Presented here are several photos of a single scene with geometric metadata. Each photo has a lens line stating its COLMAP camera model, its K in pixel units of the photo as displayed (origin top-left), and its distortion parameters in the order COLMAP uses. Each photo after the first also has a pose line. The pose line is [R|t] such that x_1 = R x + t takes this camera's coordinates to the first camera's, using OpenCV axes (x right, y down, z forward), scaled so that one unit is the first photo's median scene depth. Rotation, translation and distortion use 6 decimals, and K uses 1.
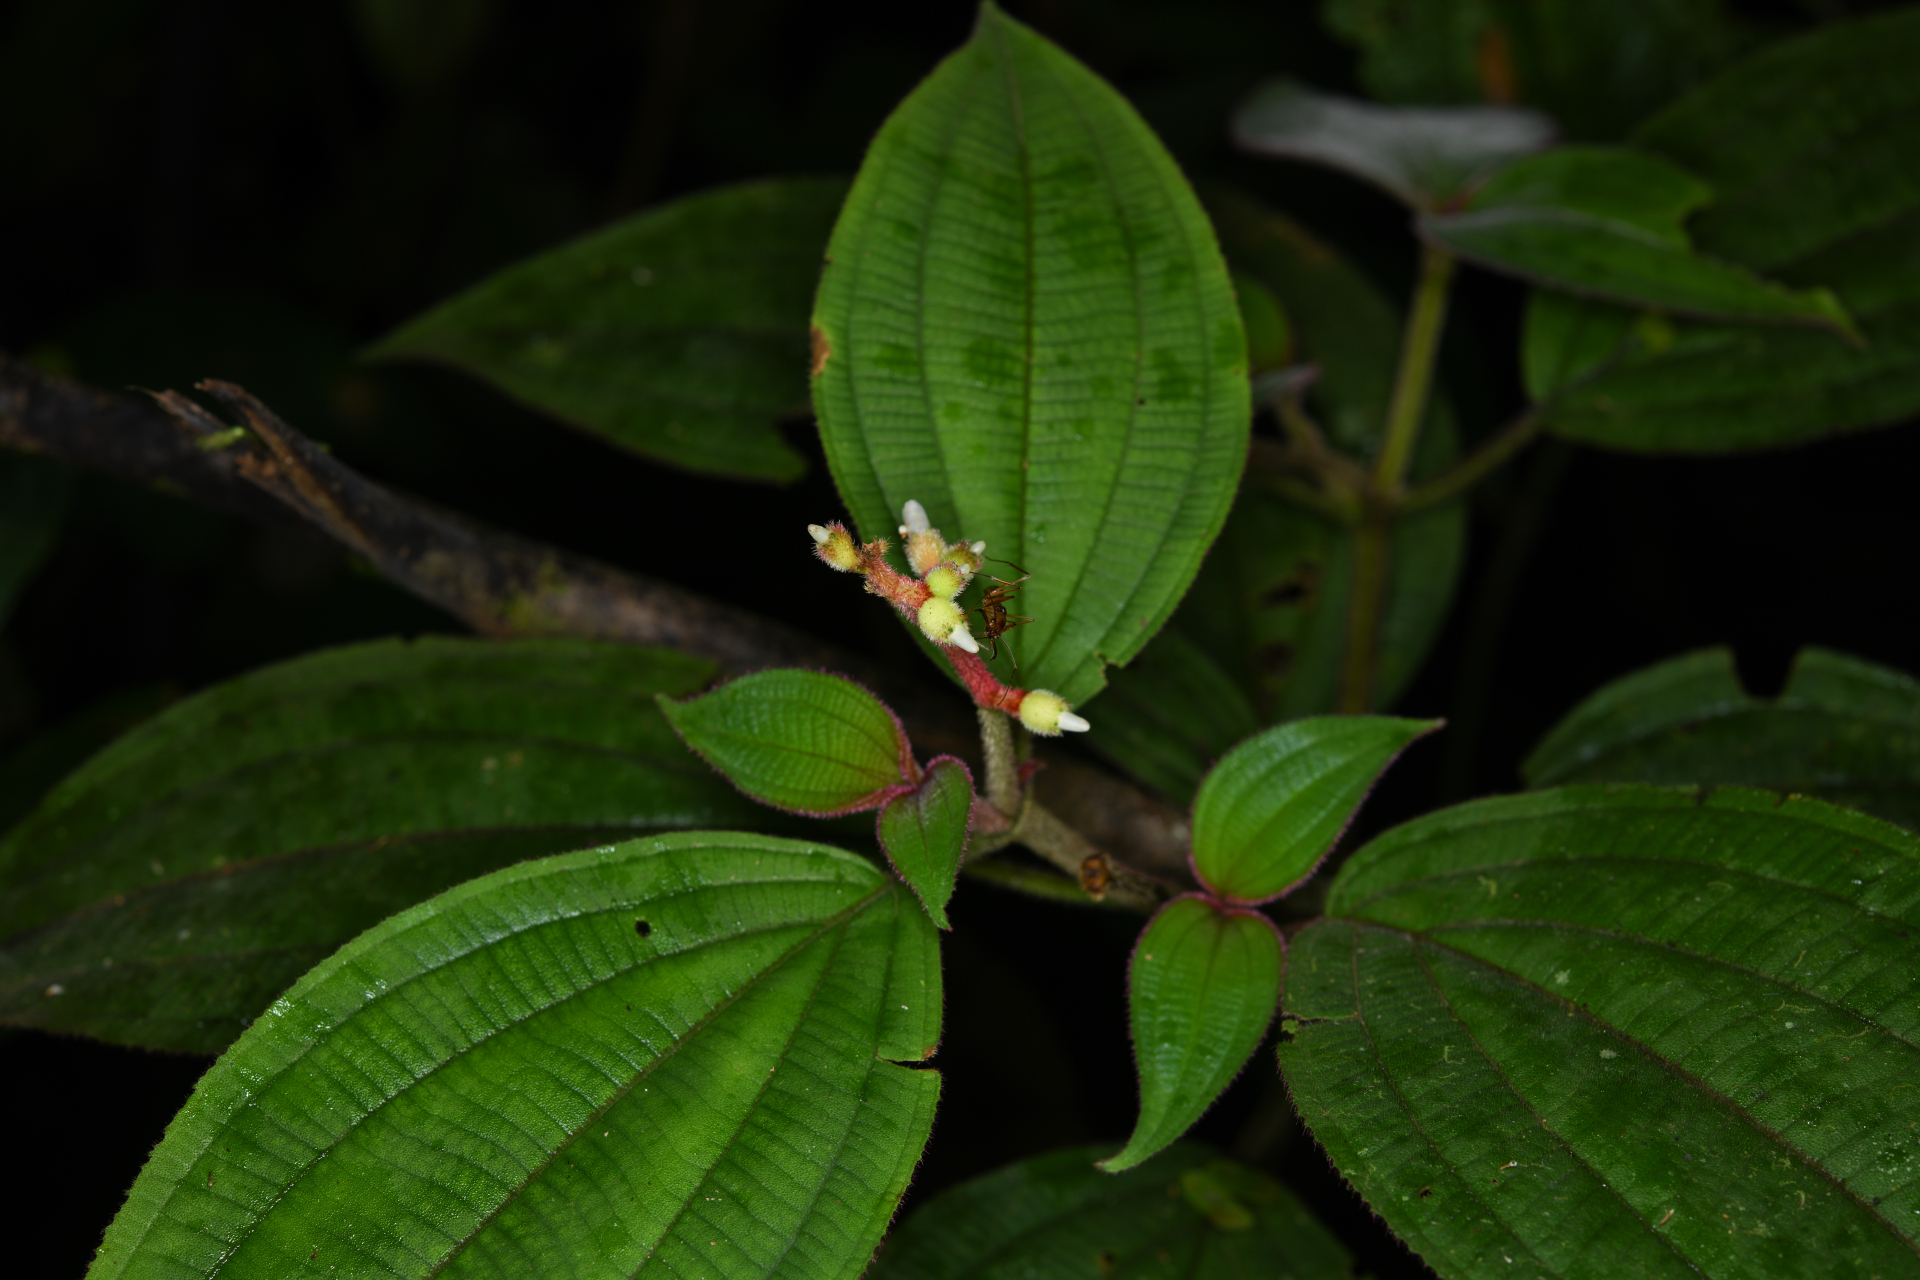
lens RADIAL K [[3404.4, 0, 960.0], [0, 3404.4, 640.0], [0, 0, 1]] dist [-0.056338, 0.474445]
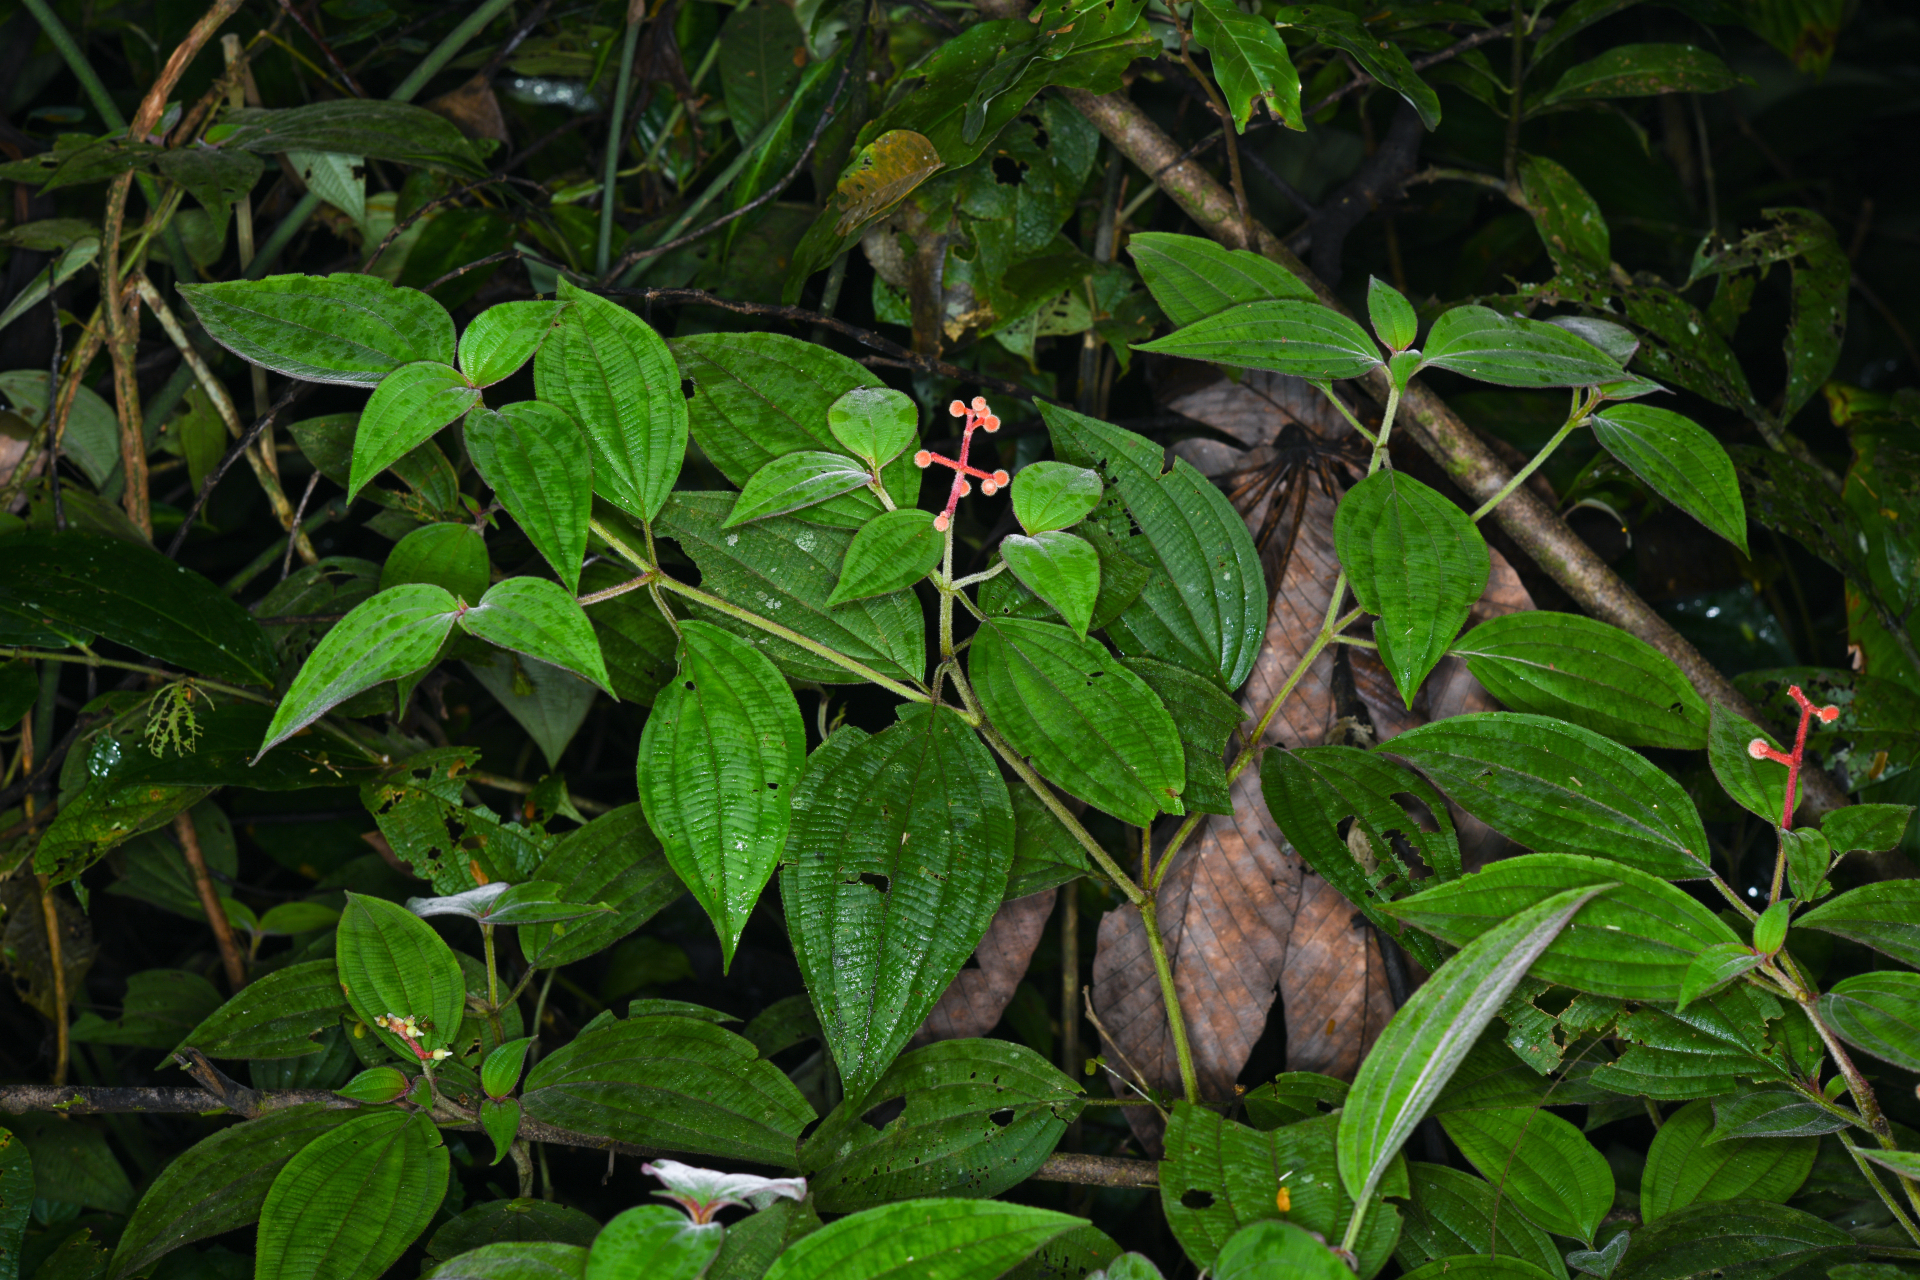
lens RADIAL K [[3865.8, 0, 960.0], [0, 3865.8, 640.0], [0, 0, 1]] dist [0.033254, 0.470869]
pose [[0.904346, -0.267505, 0.332566, -0.751113], [0.341448, 0.920967, -0.187704, 0.594996], [-0.256071, 0.283303, 0.924212, -3.225027]]
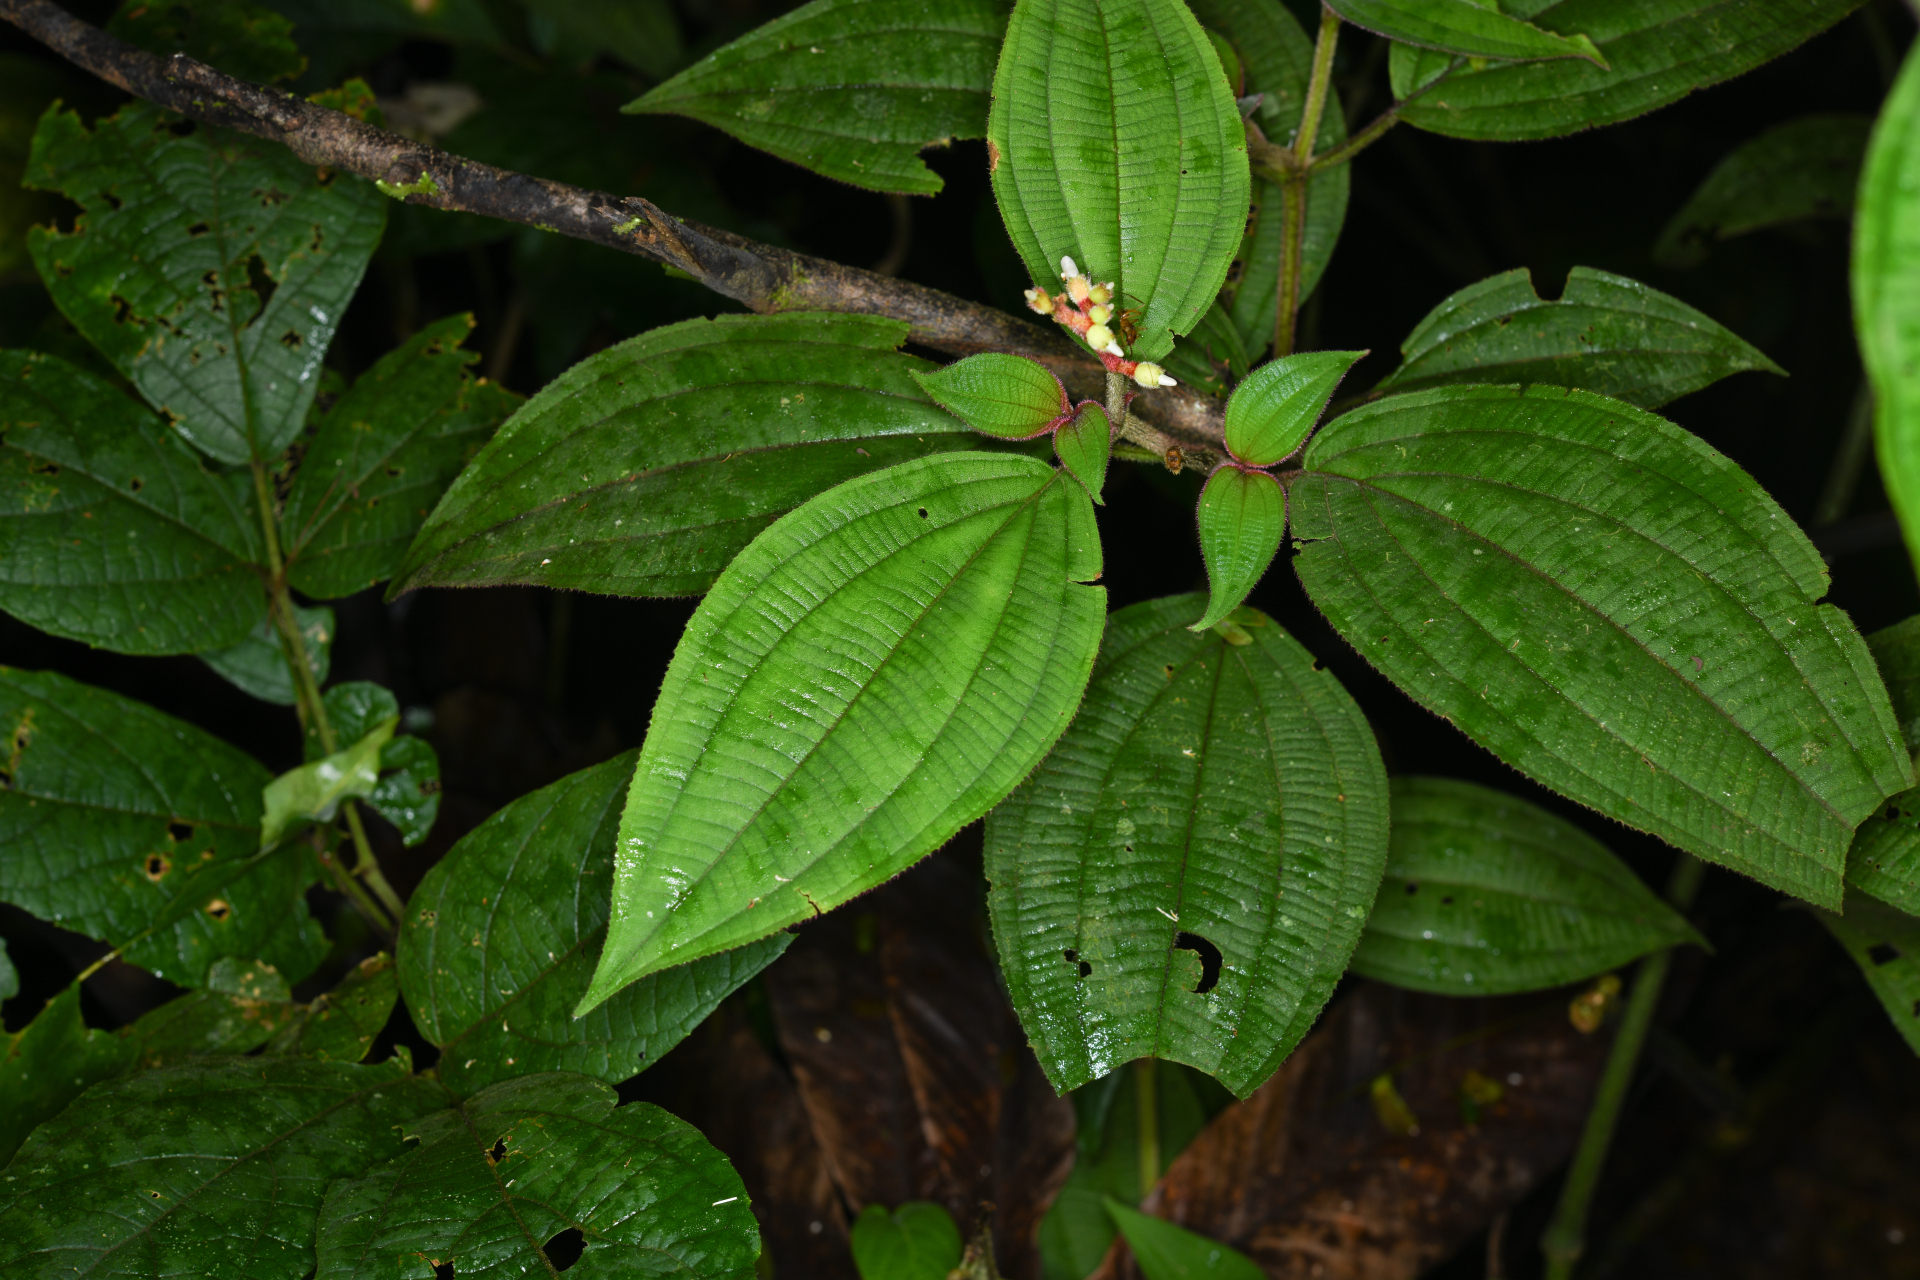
lens RADIAL K [[3404.4, 0, 960.0], [0, 3404.4, 640.0], [0, 0, 1]] dist [-0.056338, 0.474445]
pose [[0.994964, -0.070643, 0.071100, -0.198815], [0.054341, 0.976283, 0.209567, -0.210215], [-0.084218, -0.204648, 0.975206, -0.688733]]
